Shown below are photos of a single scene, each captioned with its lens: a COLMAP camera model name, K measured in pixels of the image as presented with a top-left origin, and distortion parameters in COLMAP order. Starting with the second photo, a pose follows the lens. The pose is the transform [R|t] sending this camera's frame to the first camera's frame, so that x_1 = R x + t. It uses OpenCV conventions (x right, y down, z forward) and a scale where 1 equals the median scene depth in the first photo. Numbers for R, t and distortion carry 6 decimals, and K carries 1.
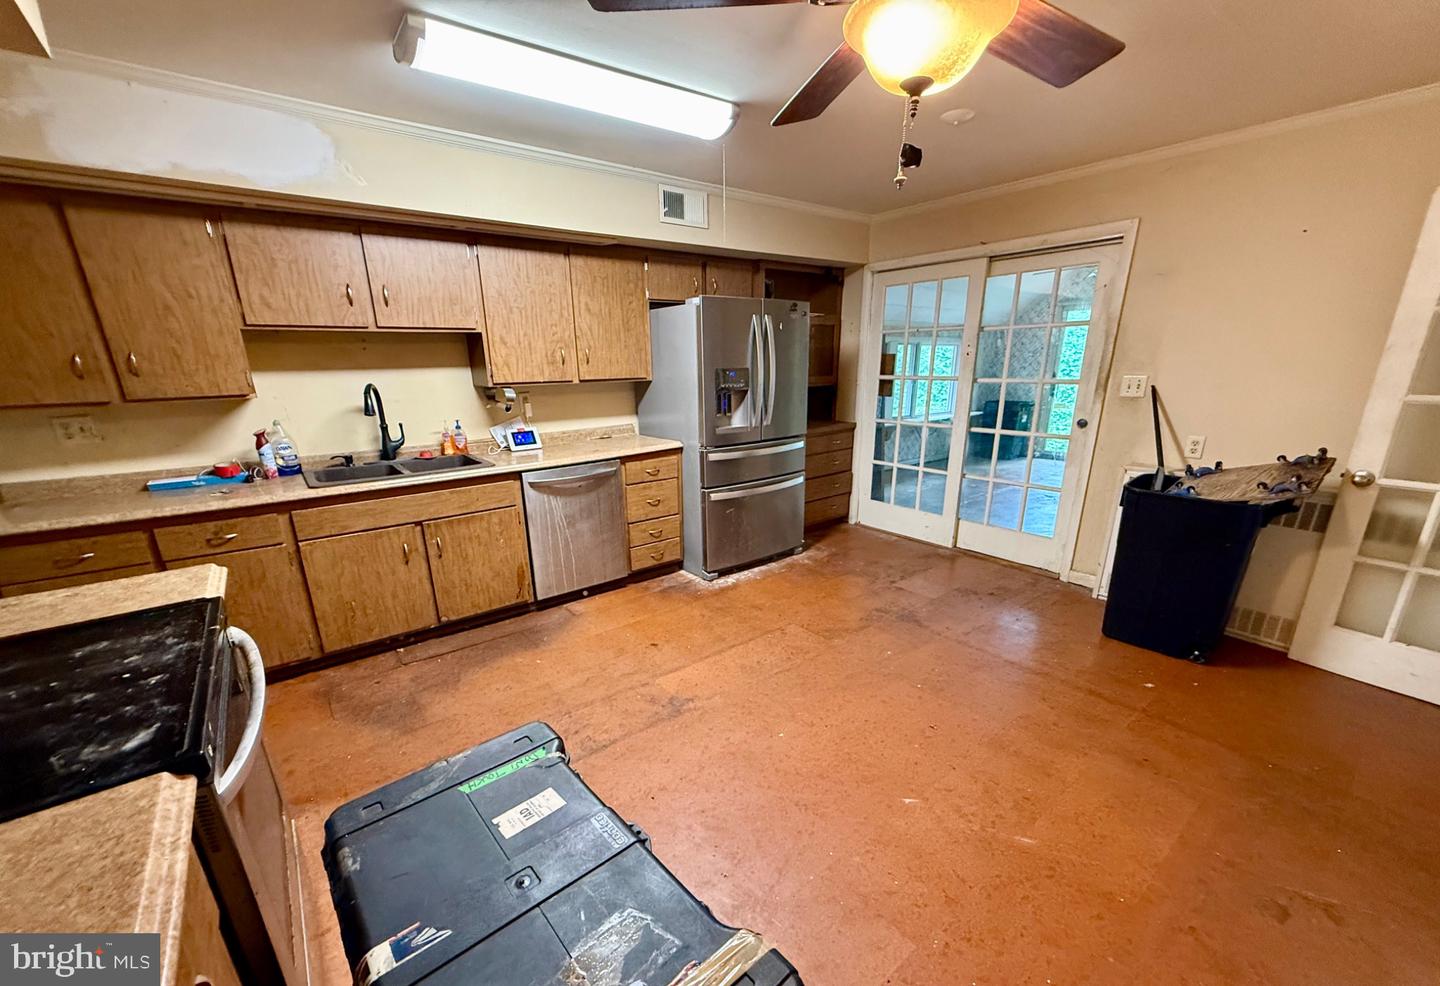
lens RADIAL K [[578.3, 0, 715.3], [0, 578.3, 537.0], [0, 0, 1]] dist [0.006543, -0.000254]
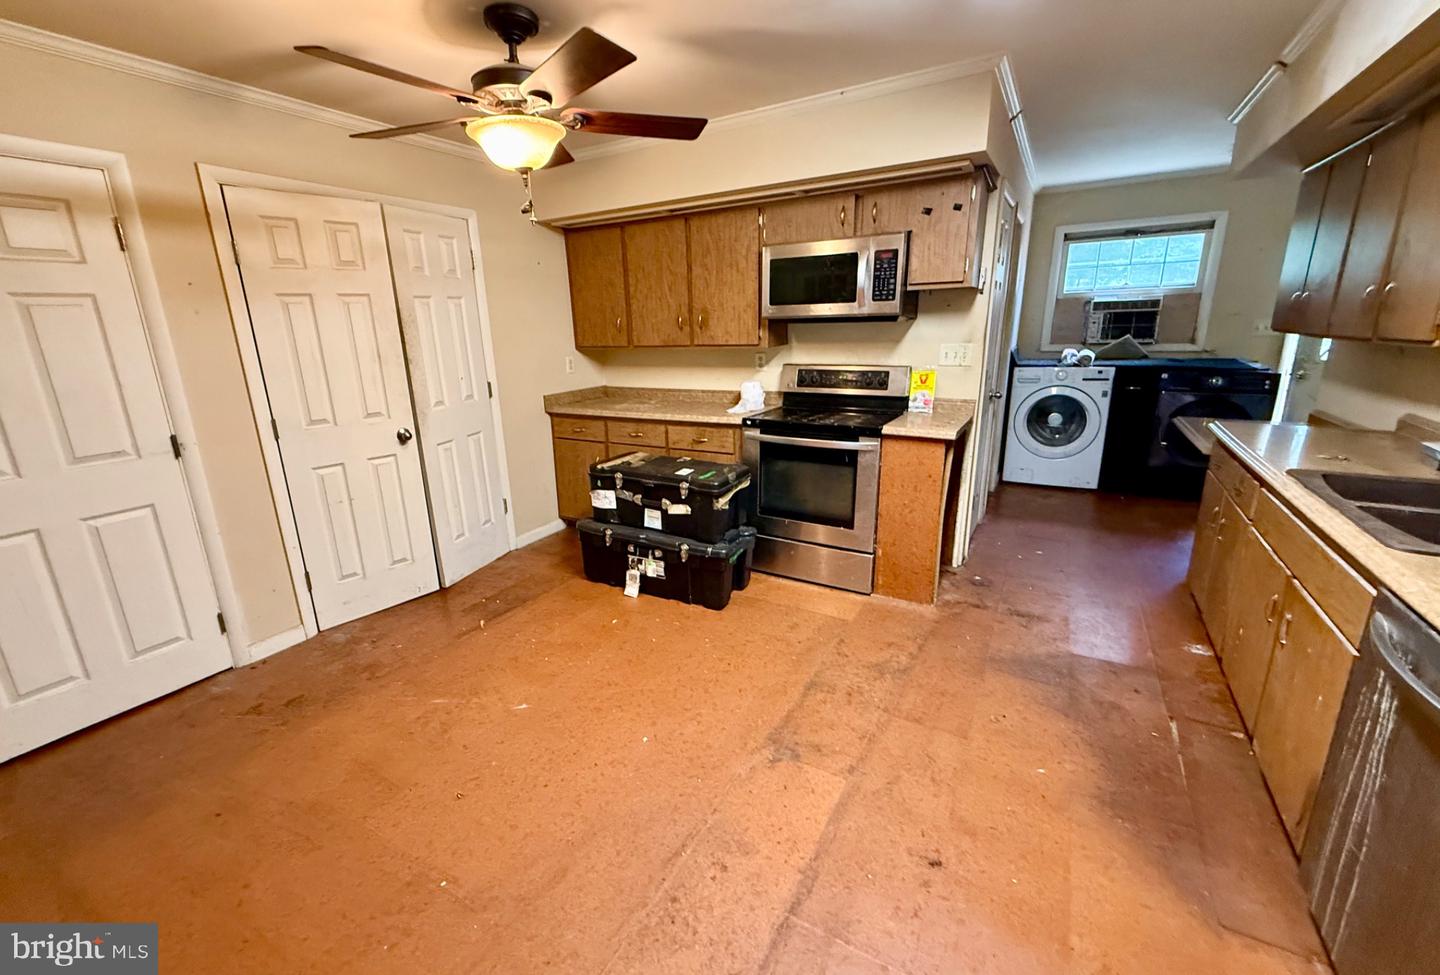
lens RADIAL K [[599.3, 0, 680.9], [0, 599.3, 485.3], [0, 0, 1]] dist [0.000656, -0.000210]
pose [[-0.939965, 0.128644, -0.316097, 0.221203], [-0.061104, 0.847823, 0.526747, -0.349395], [0.335757, 0.514439, -0.789063, 1.124892]]
